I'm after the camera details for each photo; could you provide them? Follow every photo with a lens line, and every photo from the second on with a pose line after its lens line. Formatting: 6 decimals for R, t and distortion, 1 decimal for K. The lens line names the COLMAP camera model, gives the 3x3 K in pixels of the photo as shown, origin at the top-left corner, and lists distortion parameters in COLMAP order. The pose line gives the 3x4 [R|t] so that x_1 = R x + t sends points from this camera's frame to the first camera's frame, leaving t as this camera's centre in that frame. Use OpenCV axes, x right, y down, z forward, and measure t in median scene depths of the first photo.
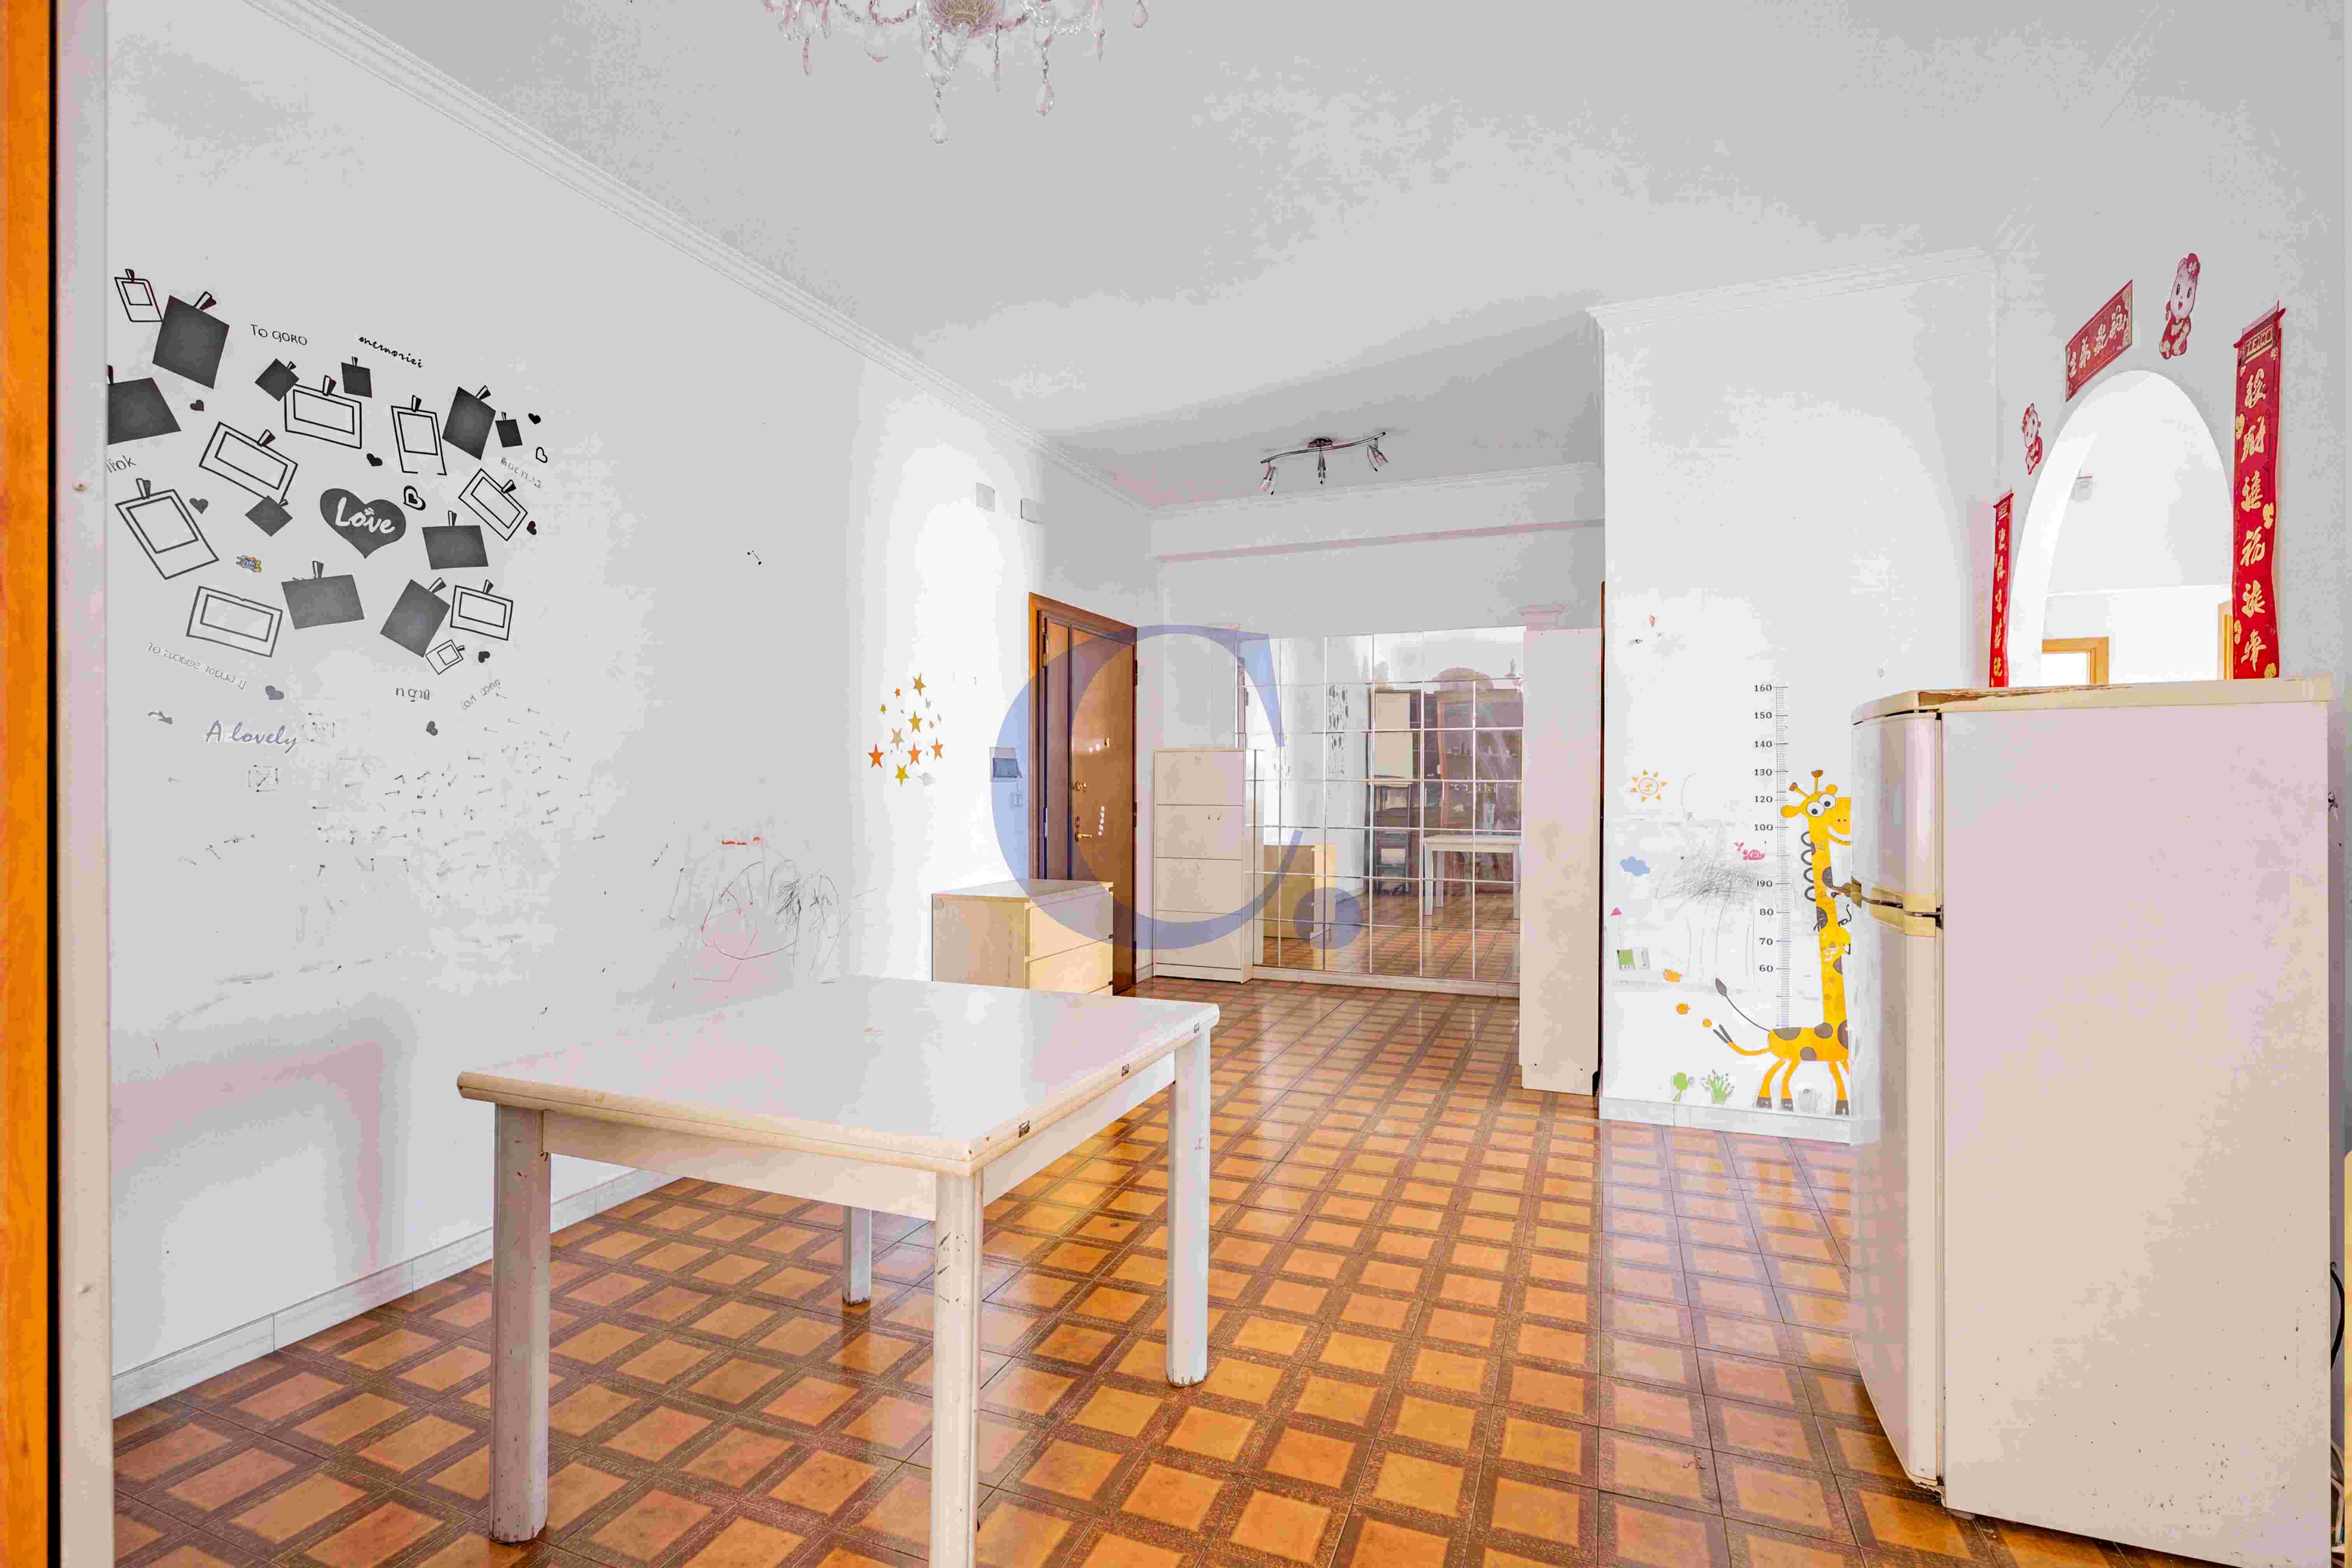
lens RADIAL K [[1117.3, 0, 1176.0], [0, 1117.3, 784.0], [0, 0, 1]] dist [0.000777, 0.000814]
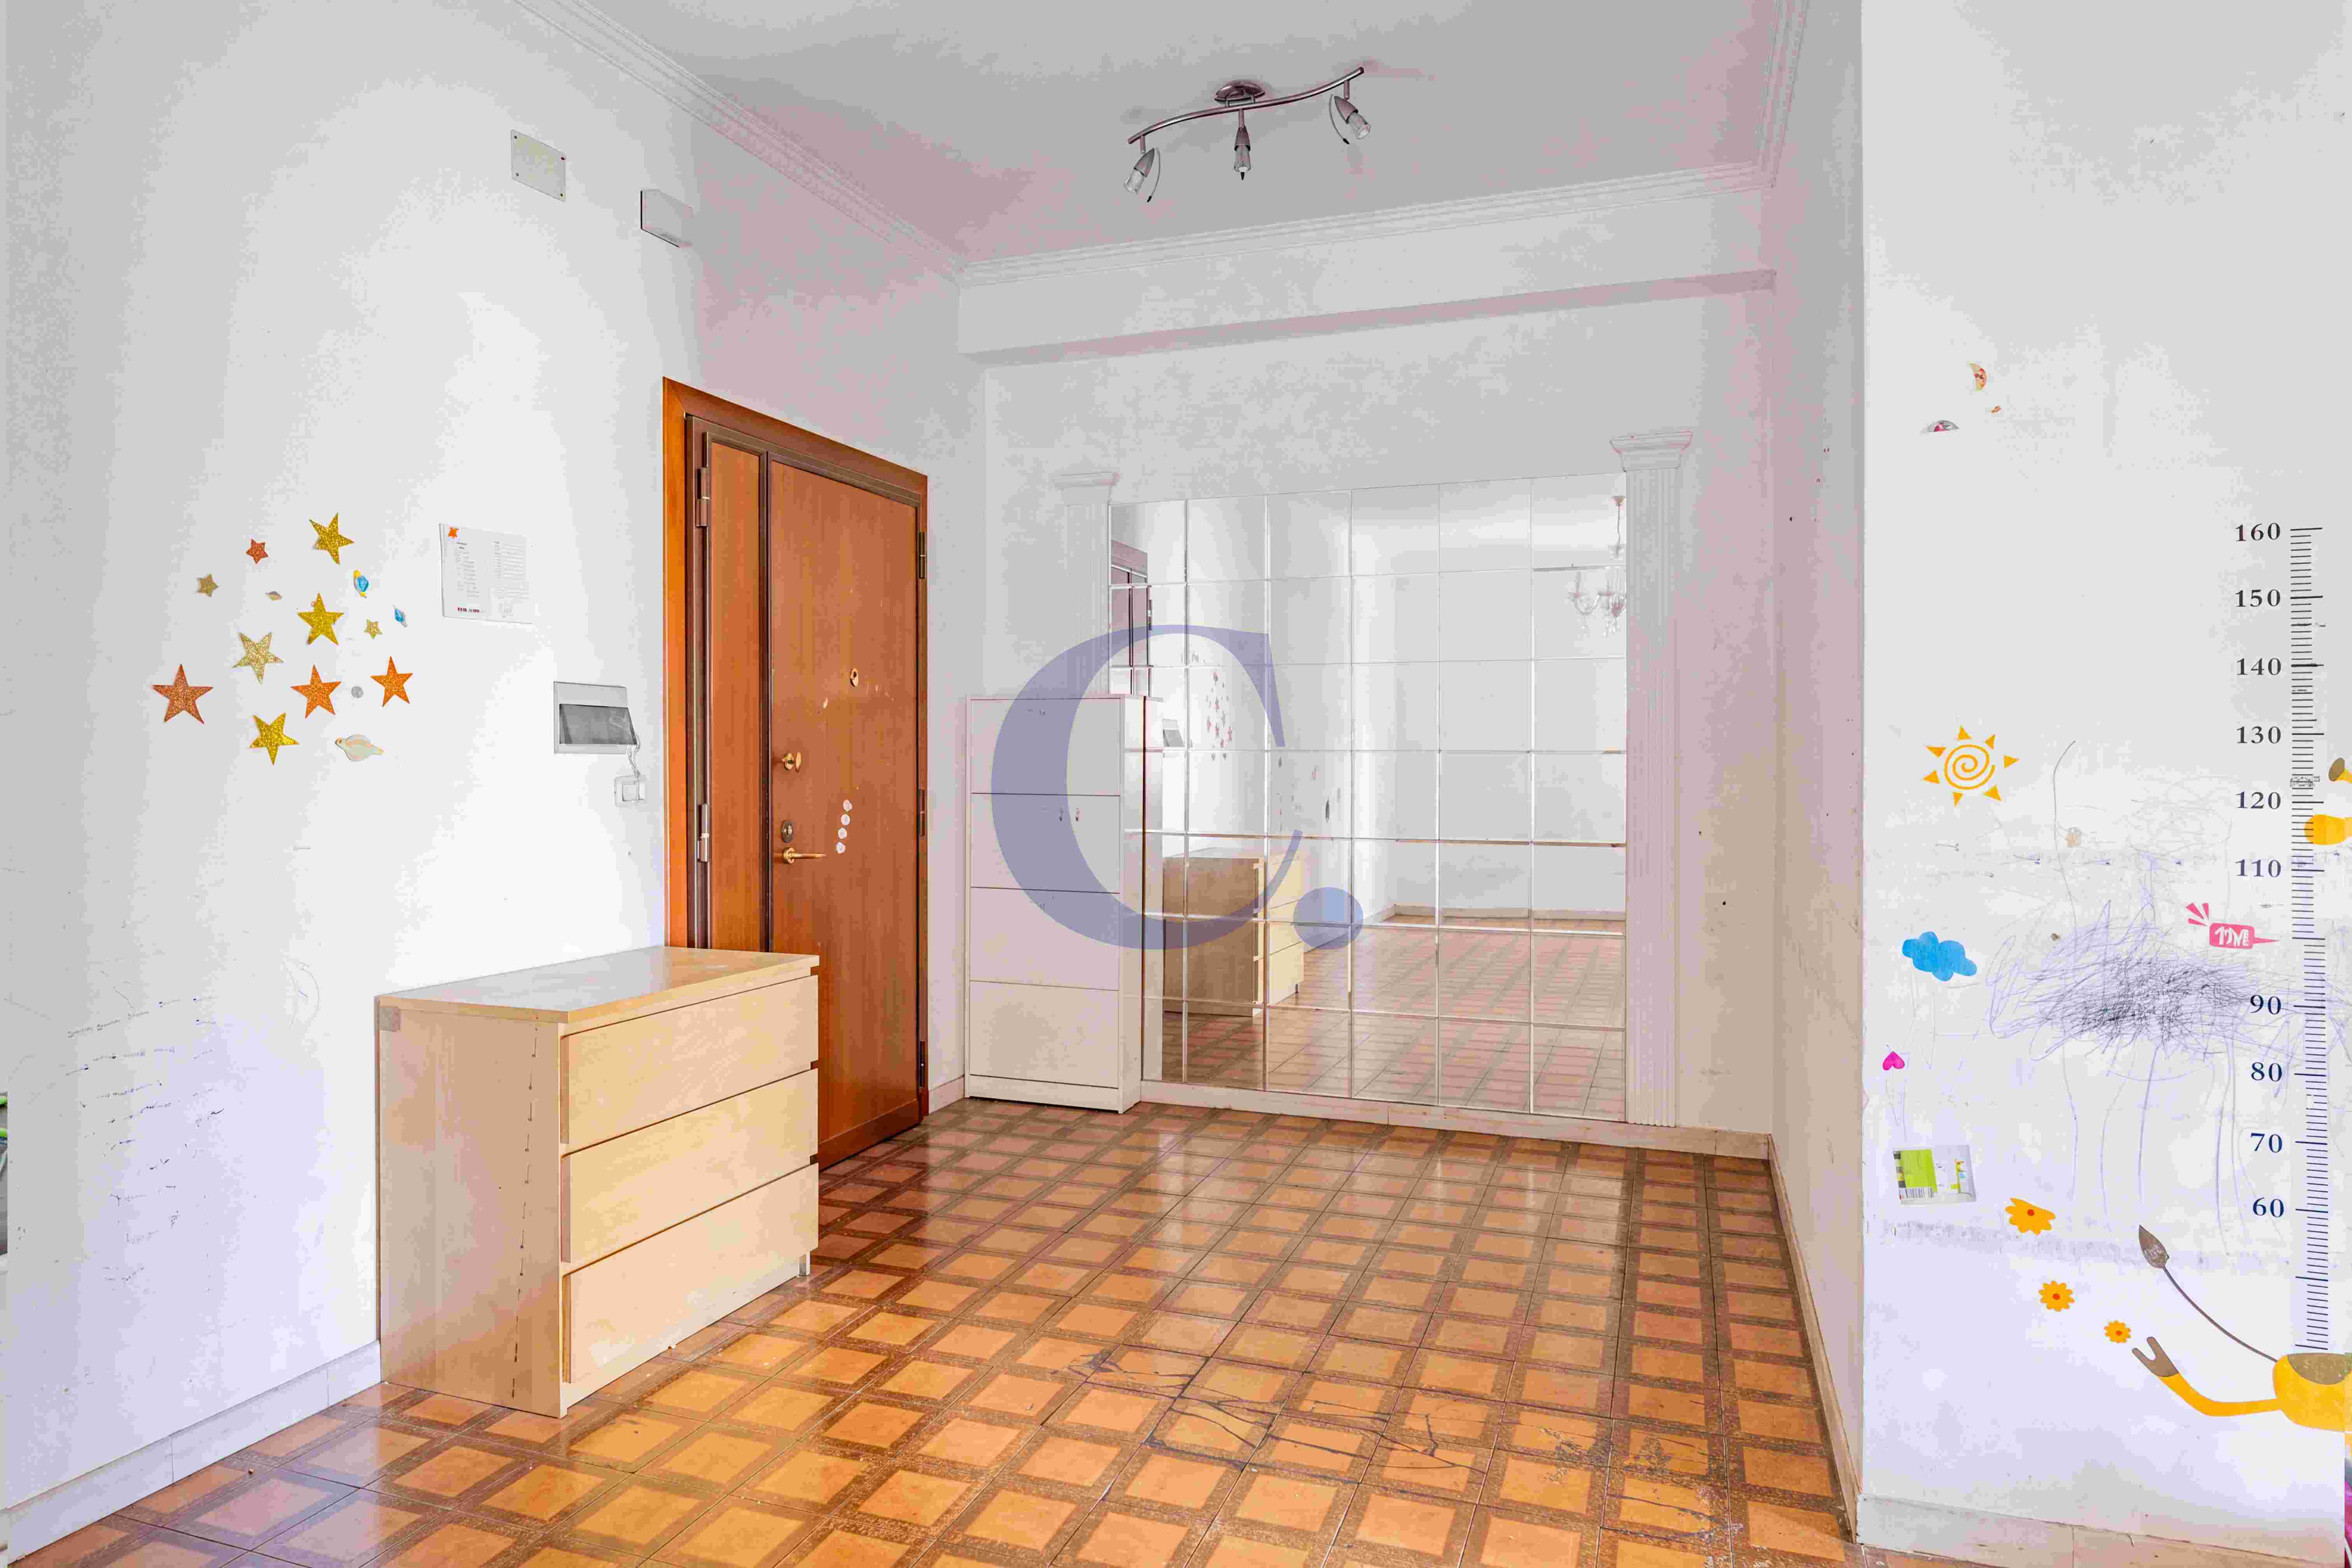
lens RADIAL K [[1357.6, 0, 1169.0], [0, 1357.6, 744.5], [0, 0, 1]] dist [0.026600, 0.000999]
pose [[0.999631, 0.001888, 0.027096, 0.092441], [-0.001664, 0.999964, -0.008276, -0.001684], [-0.027111, 0.008228, 0.999599, 0.432015]]
